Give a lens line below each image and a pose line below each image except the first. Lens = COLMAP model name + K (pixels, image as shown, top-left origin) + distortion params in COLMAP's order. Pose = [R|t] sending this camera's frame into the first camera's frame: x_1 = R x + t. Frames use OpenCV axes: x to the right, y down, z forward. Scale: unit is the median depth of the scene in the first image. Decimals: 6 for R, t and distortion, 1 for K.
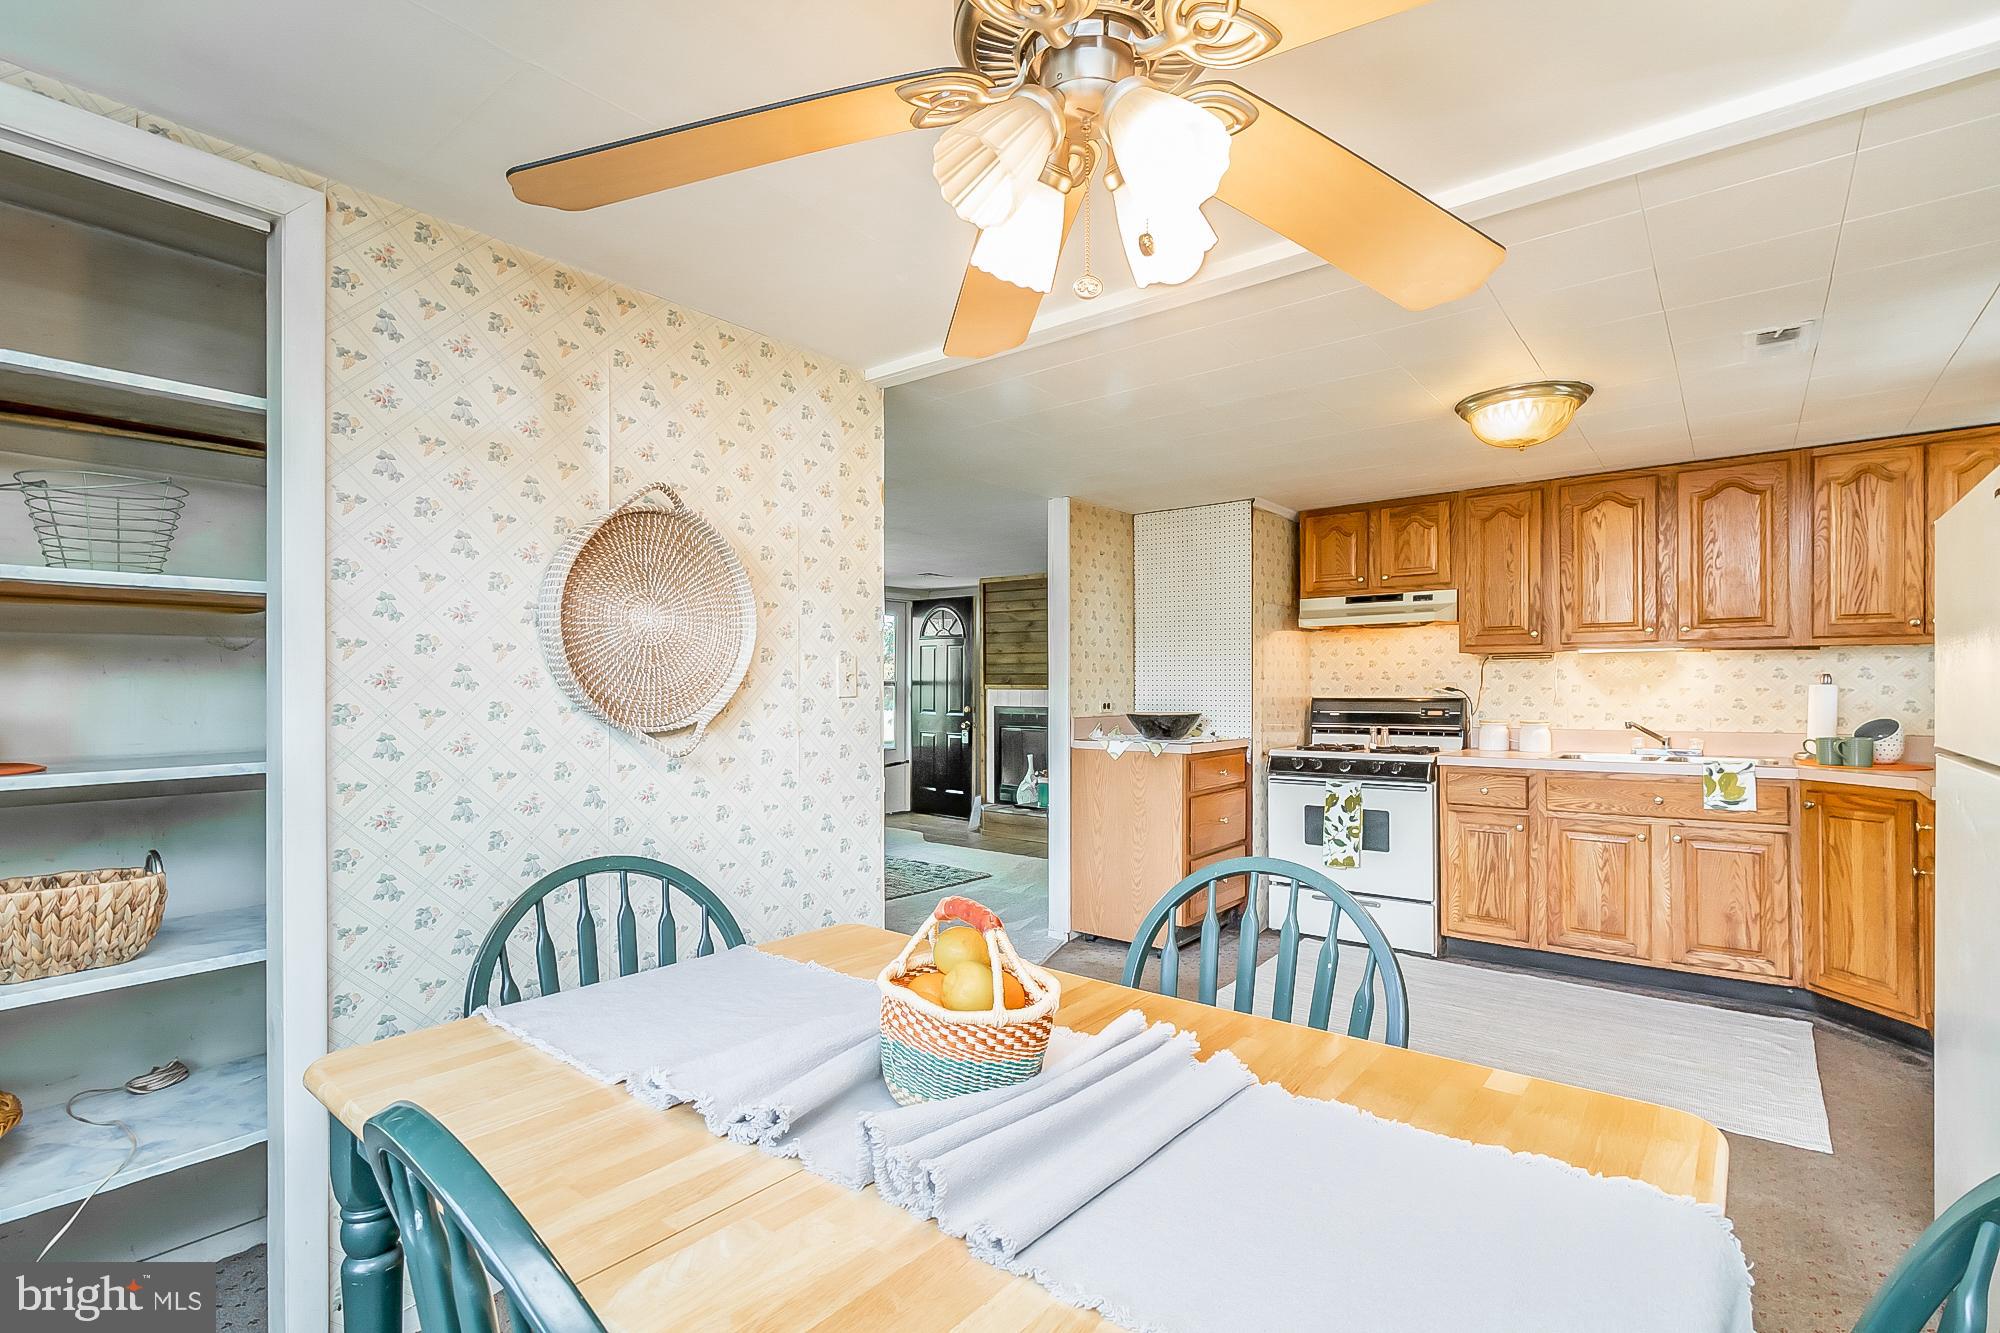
lens RADIAL K [[939.7, 0, 1004.0], [0, 939.7, 690.3], [0, 0, 1]] dist [-0.001250, -0.000240]
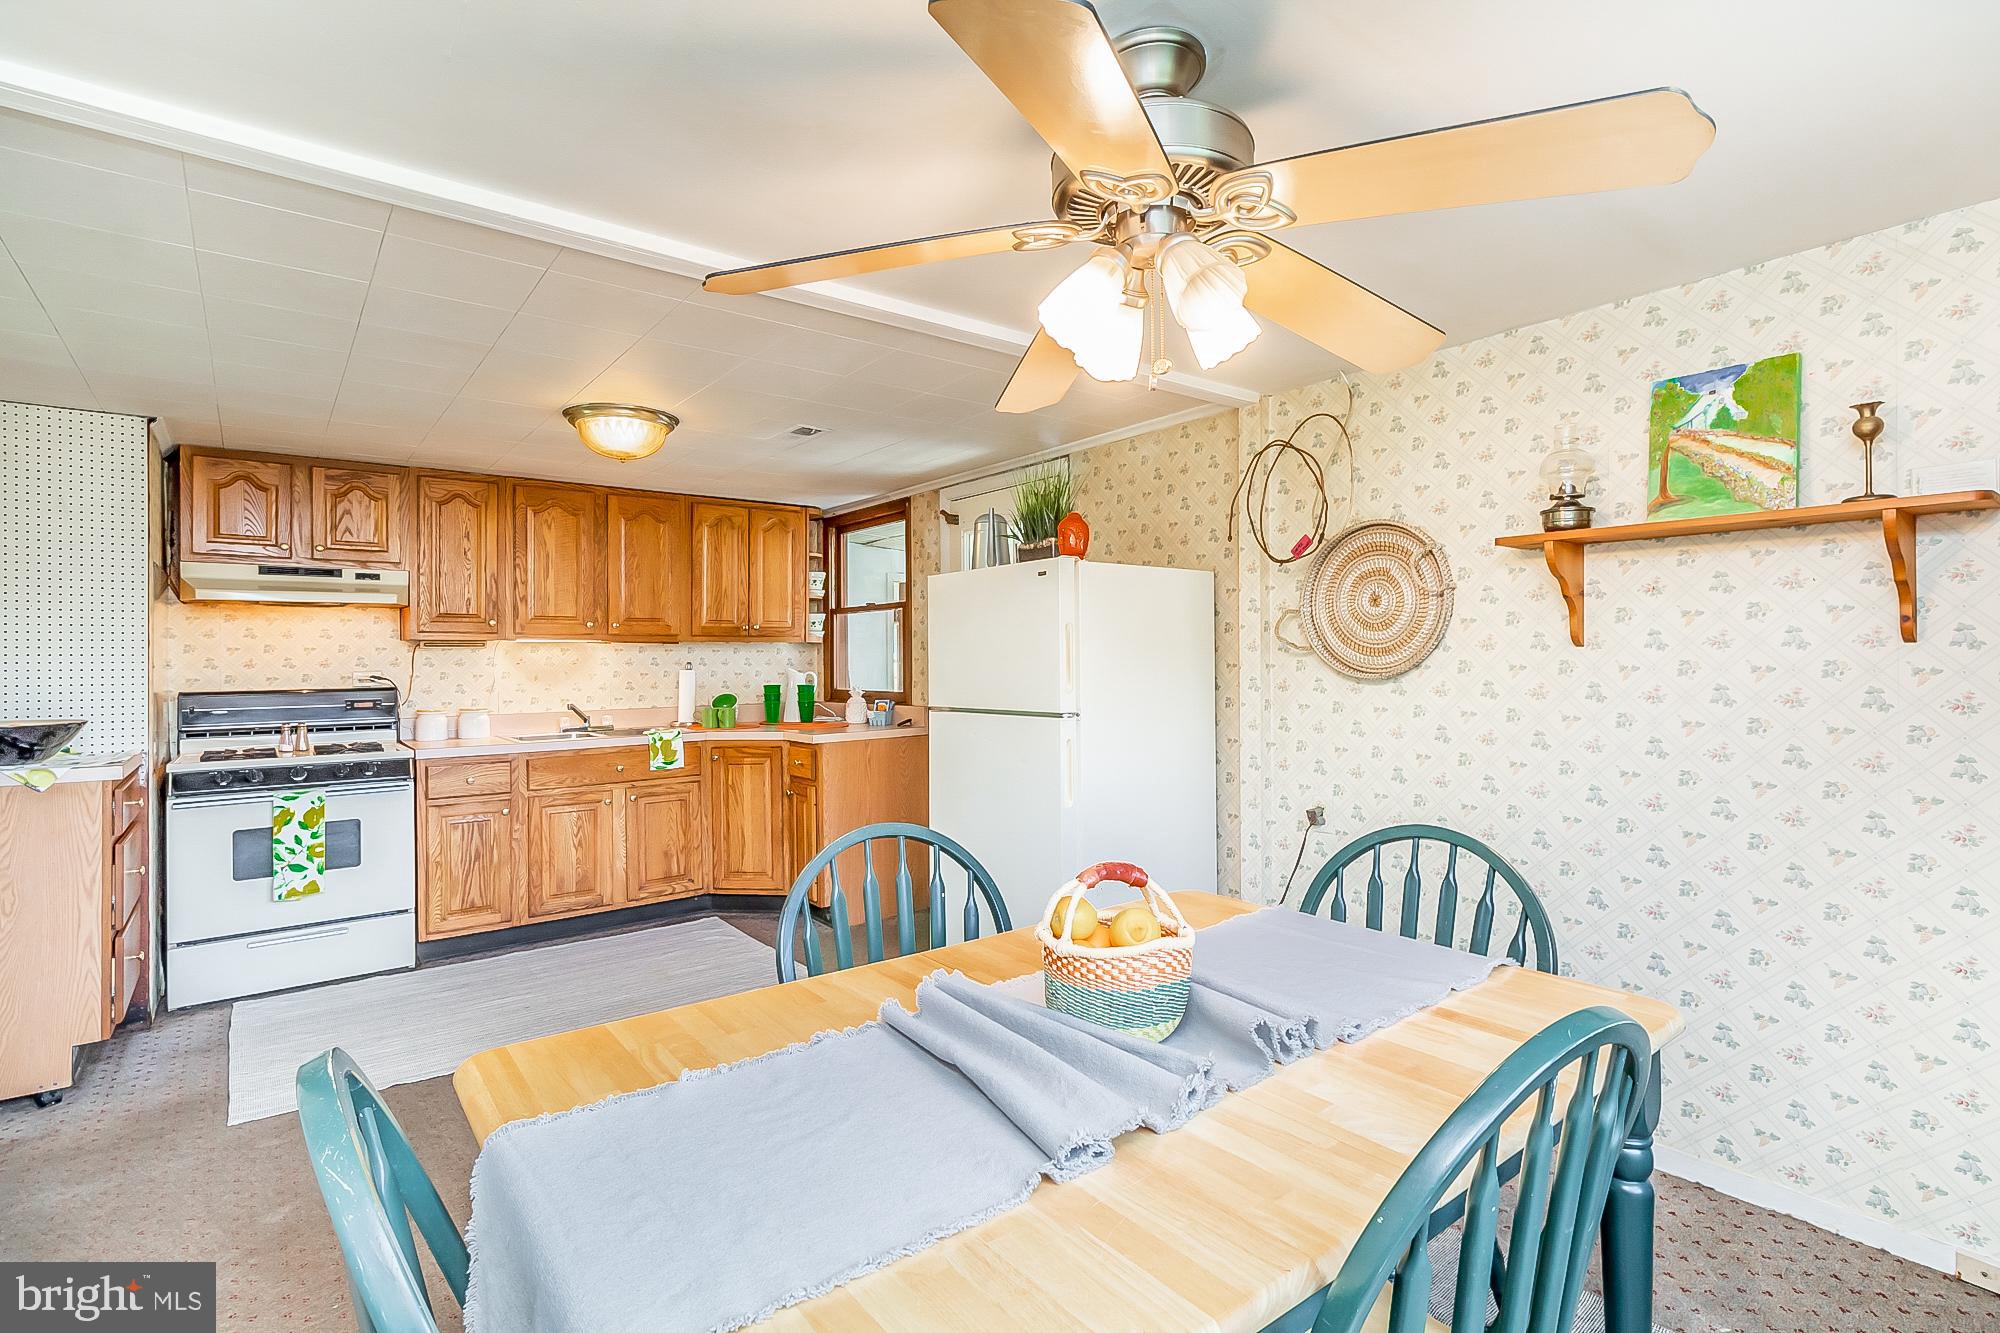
lens RADIAL K [[941.3, 0, 1000.0], [0, 941.3, 666.5], [0, 0, 1]] dist [0.001619, 0.000187]
pose [[0.232358, -0.004693, 0.972619, -0.307243], [0.012151, 0.999924, 0.001922, -0.007366], [-0.972555, 0.011372, 0.232397, 0.219036]]
